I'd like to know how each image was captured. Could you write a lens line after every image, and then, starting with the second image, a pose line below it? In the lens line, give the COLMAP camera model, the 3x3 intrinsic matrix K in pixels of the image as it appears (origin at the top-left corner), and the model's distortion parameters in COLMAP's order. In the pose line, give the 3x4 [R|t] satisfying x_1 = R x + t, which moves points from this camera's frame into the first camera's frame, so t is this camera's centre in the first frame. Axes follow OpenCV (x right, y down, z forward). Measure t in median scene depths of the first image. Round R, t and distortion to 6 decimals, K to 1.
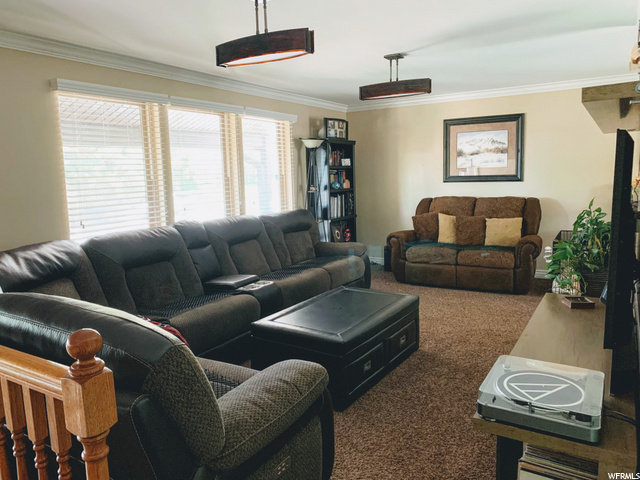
lens RADIAL K [[487.5, 0, 320.0], [0, 487.5, 240.0], [0, 0, 1]] dist [0.055589, -0.126696]
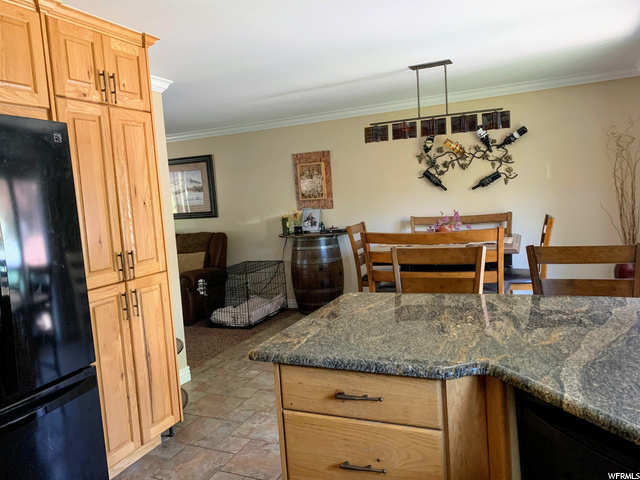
lens RADIAL K [[487.5, 0, 320.0], [0, 487.5, 240.0], [0, 0, 1]] dist [0.055589, -0.126696]
pose [[0.989450, -0.057490, 0.132978, 0.485798], [0.064640, 0.996651, -0.050090, -0.001414], [-0.129653, 0.058157, 0.989852, -0.084955]]
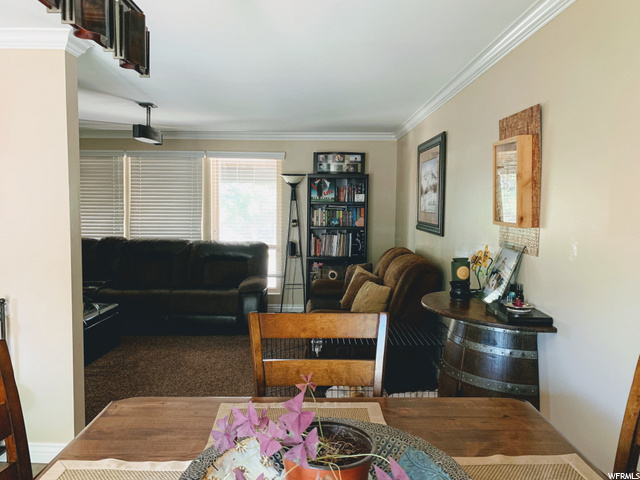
lens RADIAL K [[480.2, 0, 313.1], [0, 480.2, 233.2], [0, 0, 1]] dist [0.076552, -0.119287]
pose [[0.511401, 0.091374, -0.854471, 0.858911], [-0.138782, 0.990060, 0.022812, -0.113436], [0.848062, 0.106920, 0.518999, 0.522654]]
